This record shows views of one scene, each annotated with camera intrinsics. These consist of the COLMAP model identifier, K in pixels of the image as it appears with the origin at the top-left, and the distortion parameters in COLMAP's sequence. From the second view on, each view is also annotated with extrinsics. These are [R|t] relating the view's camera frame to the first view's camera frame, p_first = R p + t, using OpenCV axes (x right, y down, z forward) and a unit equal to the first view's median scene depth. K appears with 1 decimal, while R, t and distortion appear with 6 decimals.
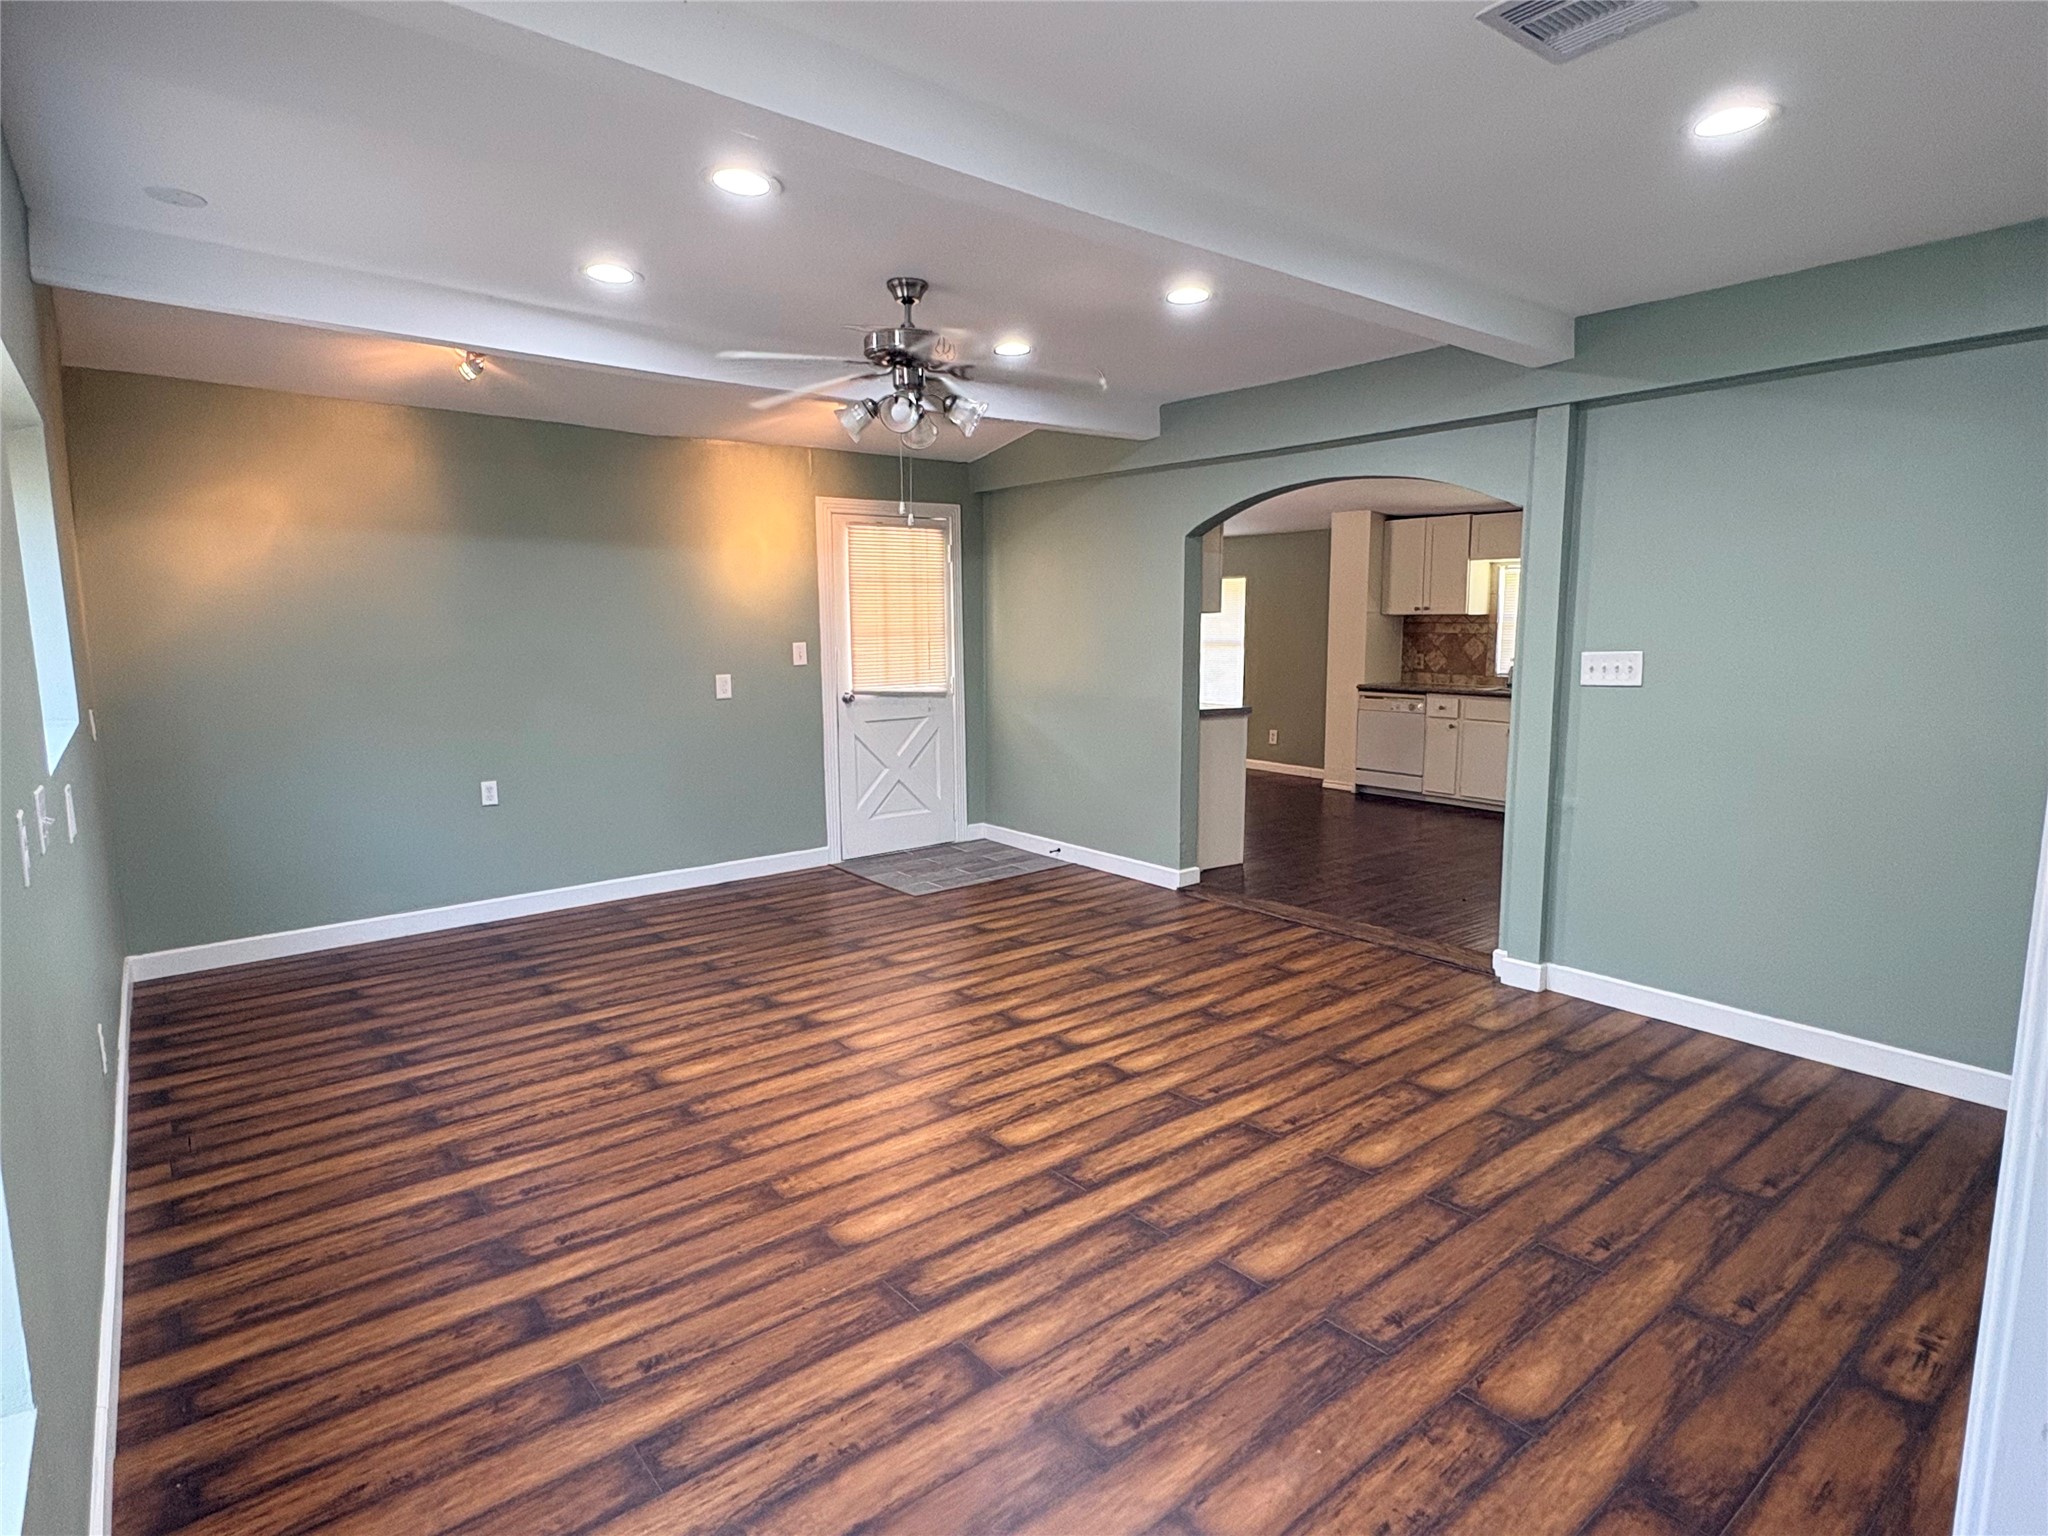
lens RADIAL K [[1101.7, 0, 1010.7], [0, 1101.7, 768.9], [0, 0, 1]] dist [-0.002032, 0.000509]
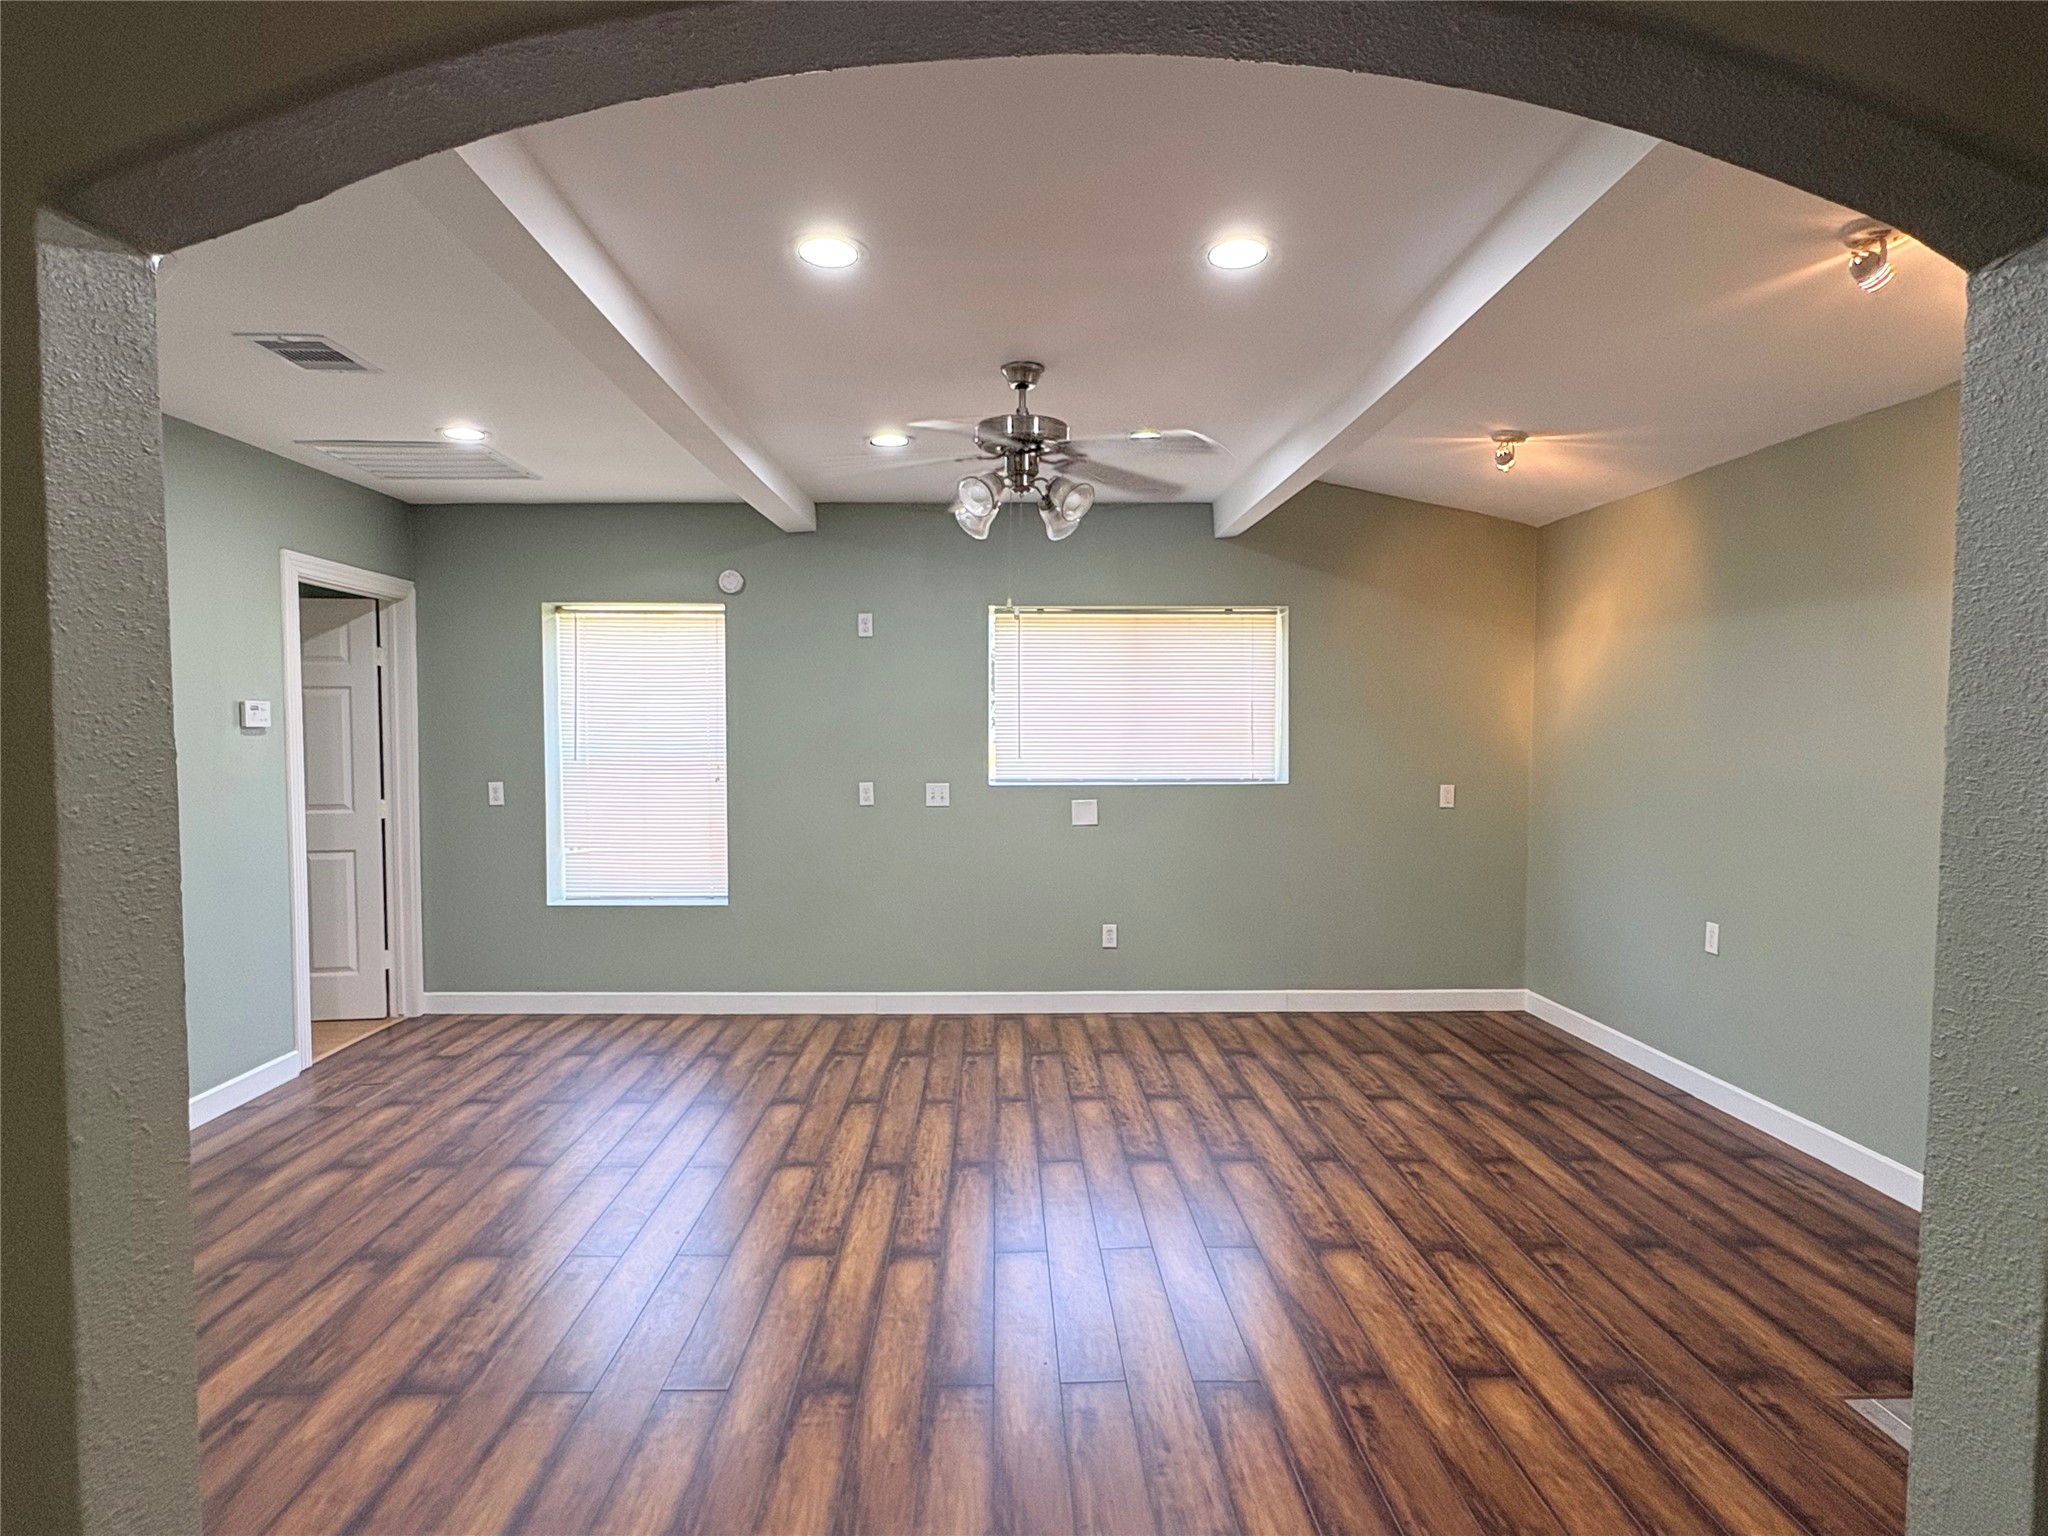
lens RADIAL K [[1101.7, 0, 1016.0], [0, 1101.7, 770.5], [0, 0, 1]] dist [-0.002032, 0.000509]
pose [[-0.608540, 0.033054, -0.792834, 0.660271], [-0.104559, 0.987080, 0.121407, -0.206985], [0.786604, 0.156779, -0.597222, 1.585568]]
